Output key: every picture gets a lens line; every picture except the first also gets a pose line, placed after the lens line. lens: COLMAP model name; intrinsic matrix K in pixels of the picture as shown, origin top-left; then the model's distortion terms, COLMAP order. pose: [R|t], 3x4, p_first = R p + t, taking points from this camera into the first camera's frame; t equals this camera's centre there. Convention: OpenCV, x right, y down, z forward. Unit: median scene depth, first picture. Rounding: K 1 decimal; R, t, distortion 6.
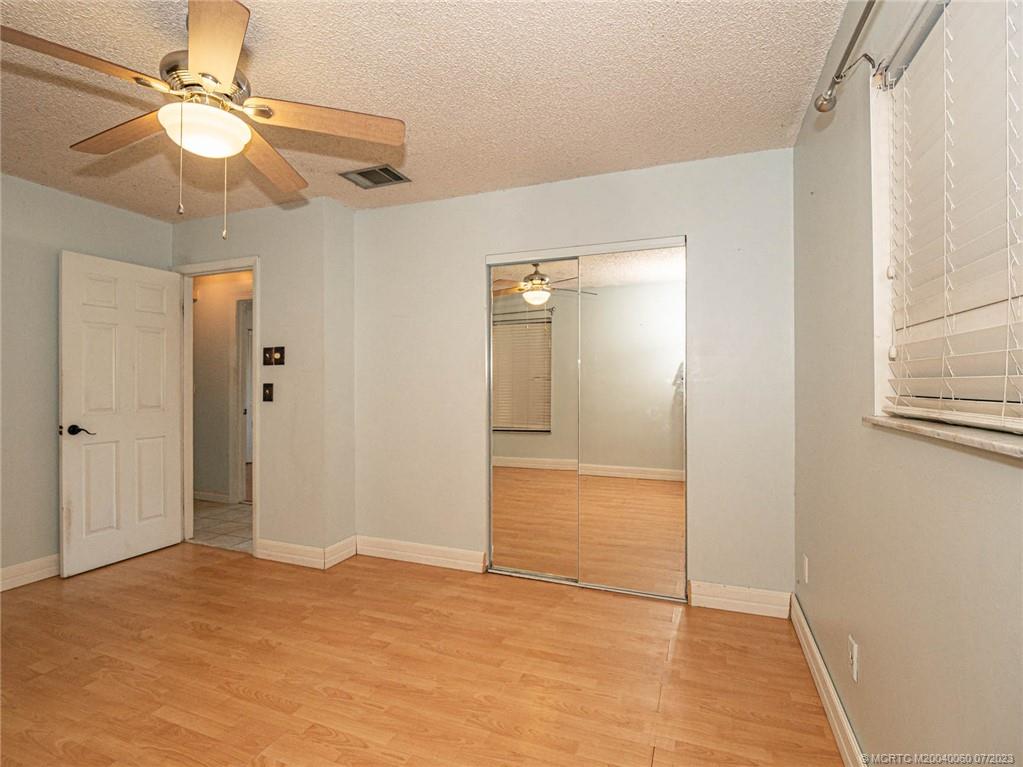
lens RADIAL K [[500.9, 0, 508.2], [0, 500.9, 377.3], [0, 0, 1]] dist [-0.015561, -0.001419]
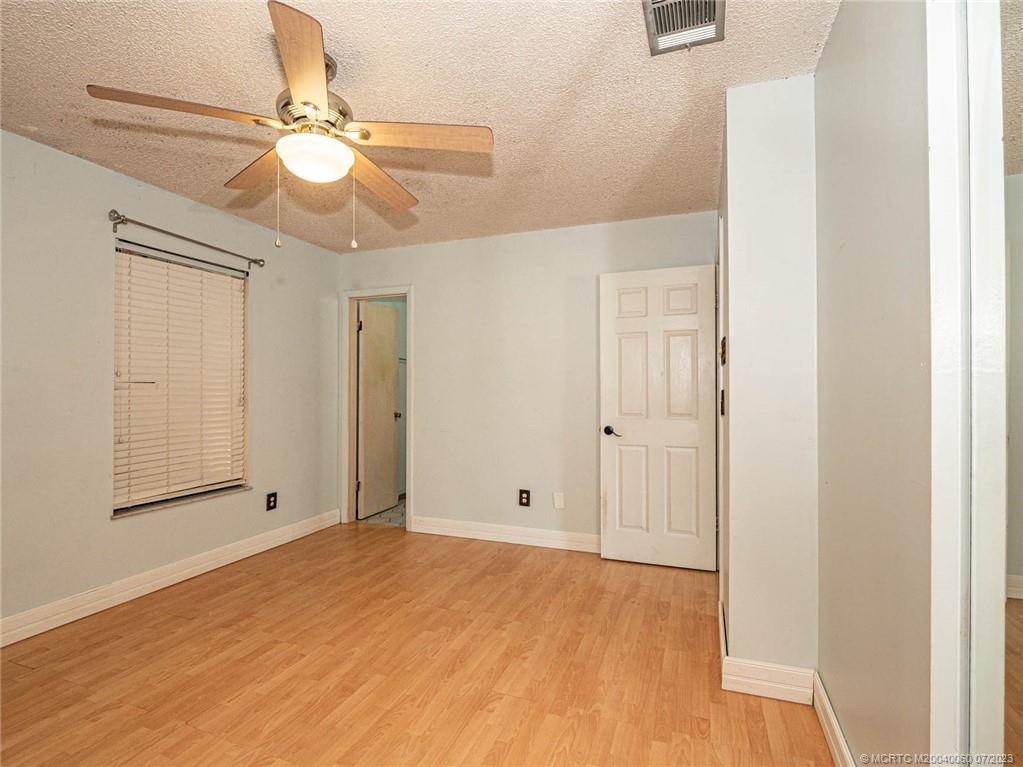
lens RADIAL K [[500.9, 0, 508.2], [0, 500.9, 377.3], [0, 0, 1]] dist [-0.015561, -0.001419]
pose [[0.011474, -0.020007, -0.999734, 0.279186], [0.005786, 0.999784, -0.019941, 0.005728], [0.999917, -0.005556, 0.011588, 0.782154]]
